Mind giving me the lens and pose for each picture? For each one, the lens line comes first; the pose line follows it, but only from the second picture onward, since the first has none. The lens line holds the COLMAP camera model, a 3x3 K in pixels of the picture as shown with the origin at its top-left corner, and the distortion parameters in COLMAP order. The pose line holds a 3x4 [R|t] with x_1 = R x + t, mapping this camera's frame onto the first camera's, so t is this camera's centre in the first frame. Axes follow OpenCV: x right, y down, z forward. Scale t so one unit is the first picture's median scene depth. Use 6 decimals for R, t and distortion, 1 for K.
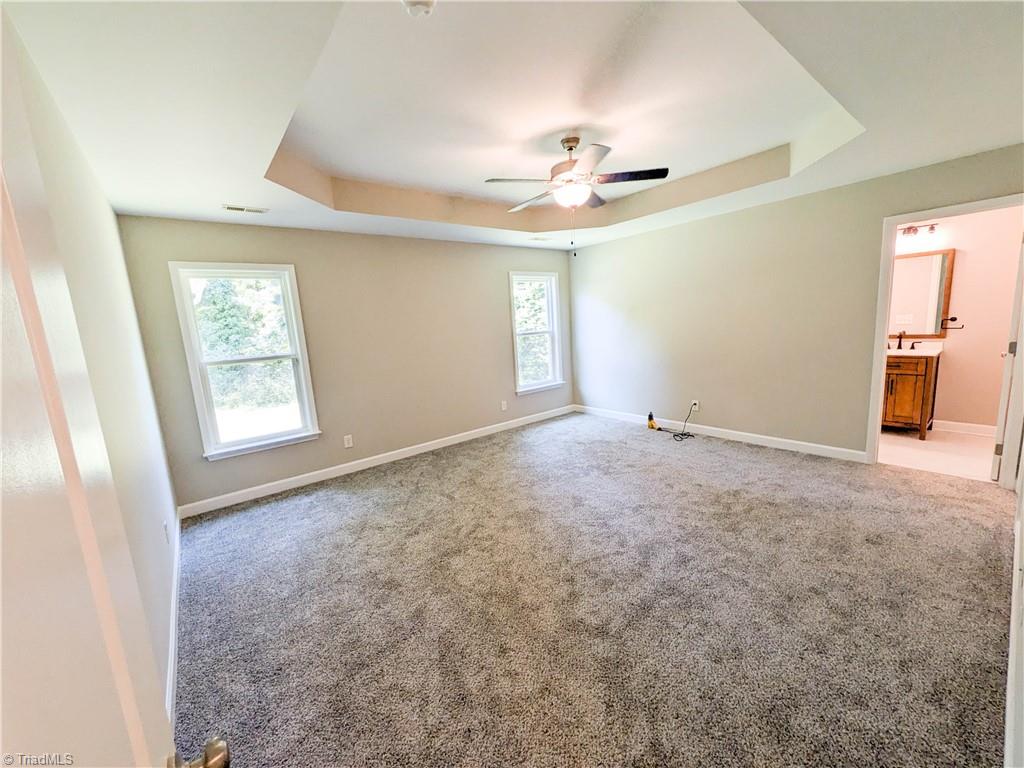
lens RADIAL K [[414.3, 0, 512.0], [0, 414.3, 384.0], [0, 0, 1]] dist [-0.000752, -0.000194]
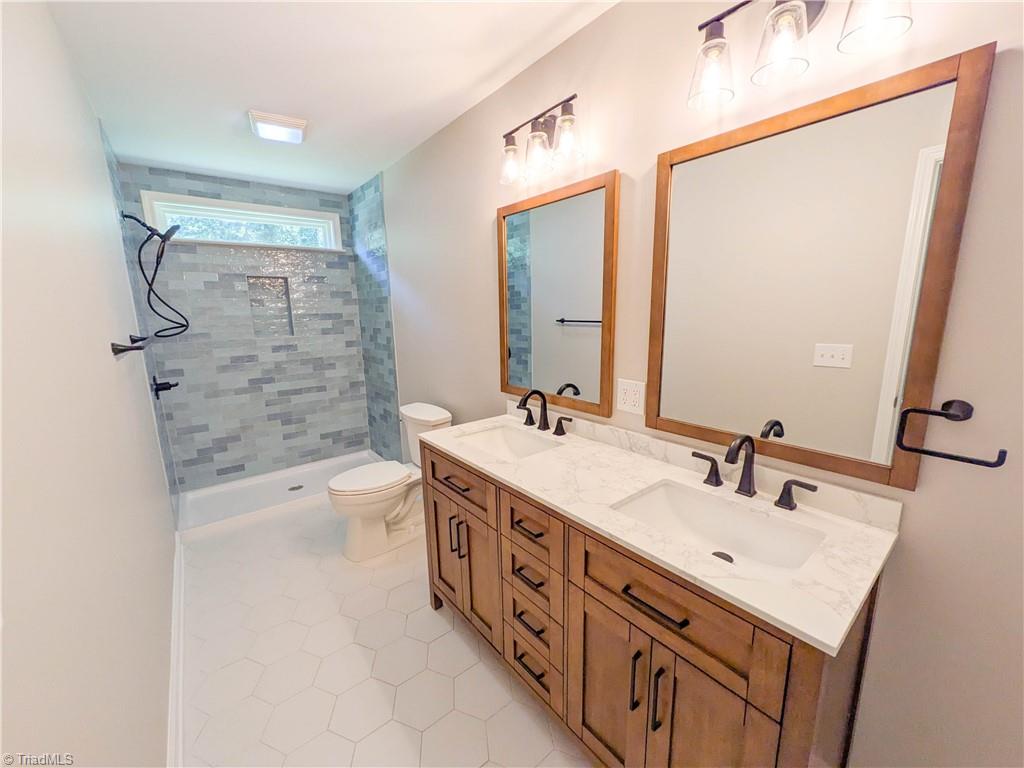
lens RADIAL K [[409.2, 0, 526.0], [0, 409.2, 383.7], [0, 0, 1]] dist [0.023111, 0.000067]
pose [[0.999454, 0.032790, -0.004025, 0.843144], [-0.032660, 0.999046, 0.028995, -0.168938], [0.004972, -0.028848, 0.999571, 0.781416]]
